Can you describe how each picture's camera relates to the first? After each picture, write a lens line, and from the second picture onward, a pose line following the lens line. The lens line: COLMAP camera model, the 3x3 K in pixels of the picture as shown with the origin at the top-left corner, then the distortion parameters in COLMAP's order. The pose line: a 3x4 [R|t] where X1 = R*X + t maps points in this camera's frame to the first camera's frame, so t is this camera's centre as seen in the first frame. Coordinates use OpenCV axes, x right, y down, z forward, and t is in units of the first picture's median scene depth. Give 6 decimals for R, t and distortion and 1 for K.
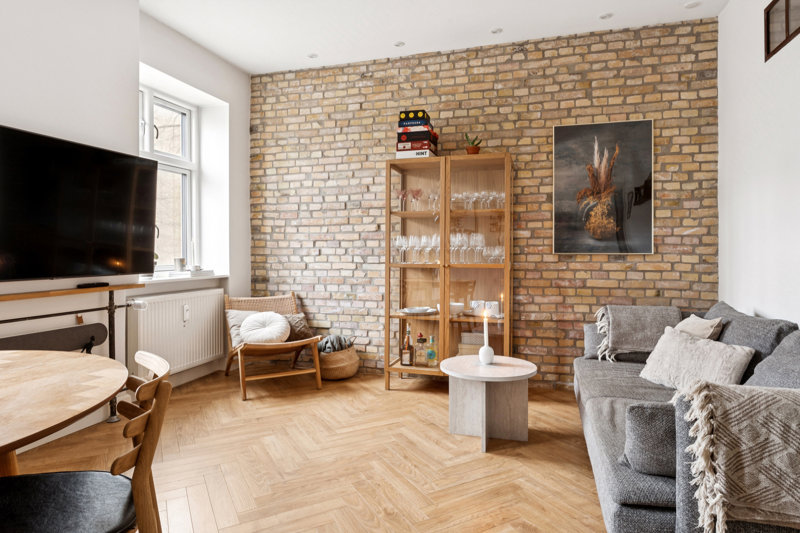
lens RADIAL K [[470.1, 0, 405.7], [0, 470.1, 252.4], [0, 0, 1]] dist [-0.005390, -0.000039]
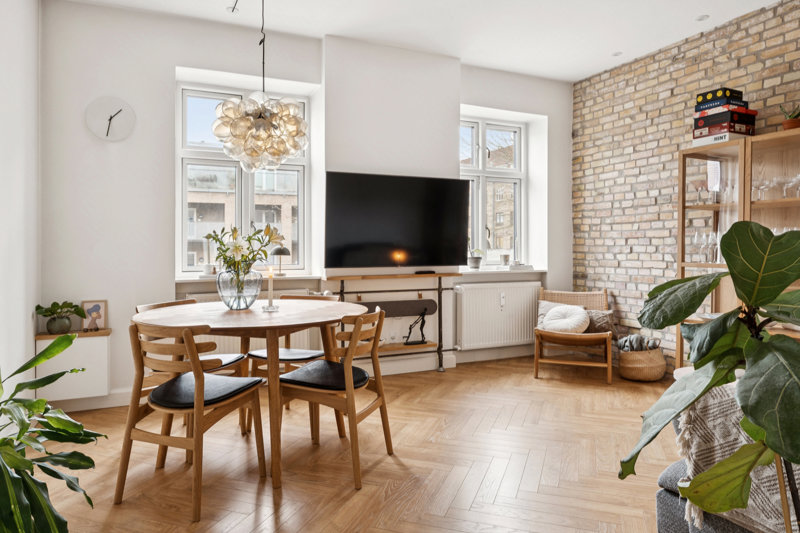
lens RADIAL K [[508.0, 0, 393.3], [0, 508.0, 248.4], [0, 0, 1]] dist [-0.002800, -0.001132]
pose [[0.661431, 0.002021, -0.750003, 0.303067], [-0.003006, 0.999995, 0.000044, -0.002469], [0.750000, 0.002226, 0.661434, -0.074914]]
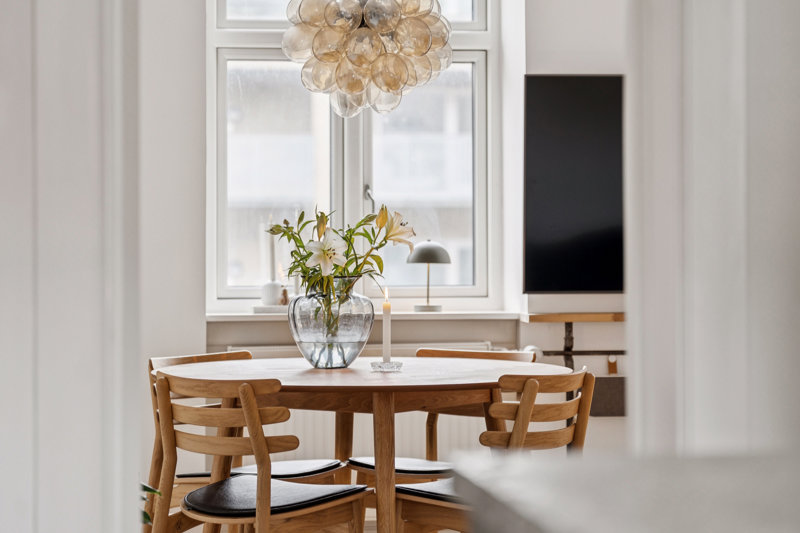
lens RADIAL K [[2113.5, 0, 398.7], [0, 2113.5, 266.1], [0, 0, 1]] dist [0.050403, 0.000000]
pose [[0.427422, 0.020946, -0.903809, 0.542698], [-0.003280, 0.999761, 0.021619, -0.009823], [0.904046, -0.006277, 0.427389, -0.174054]]
